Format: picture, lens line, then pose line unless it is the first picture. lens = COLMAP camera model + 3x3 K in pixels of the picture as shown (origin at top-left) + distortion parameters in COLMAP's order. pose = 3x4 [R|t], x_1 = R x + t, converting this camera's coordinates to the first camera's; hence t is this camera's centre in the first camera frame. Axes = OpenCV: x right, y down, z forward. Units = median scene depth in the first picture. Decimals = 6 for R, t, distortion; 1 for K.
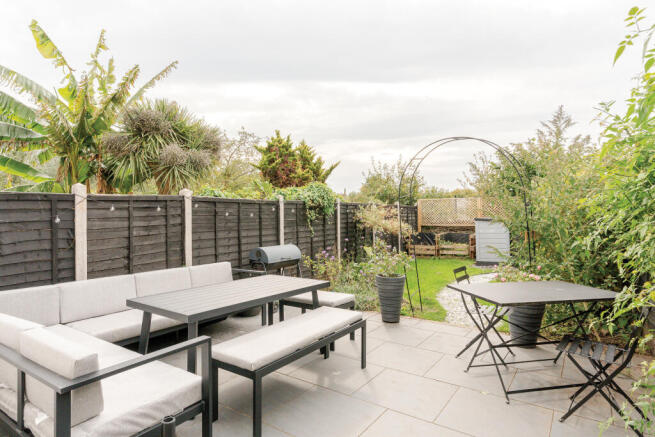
lens RADIAL K [[370.2, 0, 326.9], [0, 370.2, 230.4], [0, 0, 1]] dist [-0.000642, 0.000522]
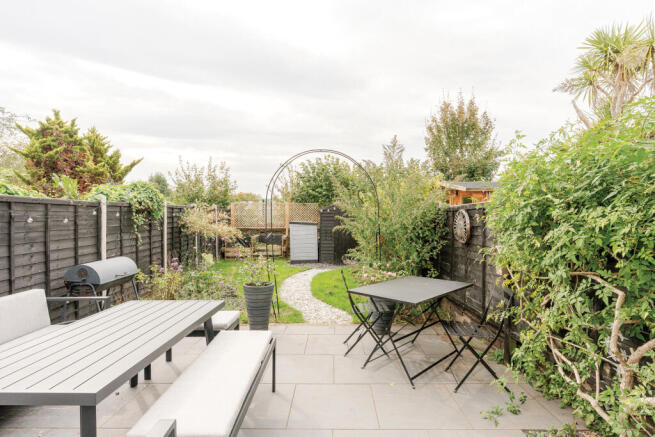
lens RADIAL K [[351.3, 0, 327.5], [0, 351.3, 218.5], [0, 0, 1]] dist [0.006331, 0.001210]
pose [[0.819873, 0.001933, 0.572542, -0.139850], [0.017217, 0.999459, -0.028028, -0.013507], [-0.572286, 0.032836, 0.819396, 0.093723]]
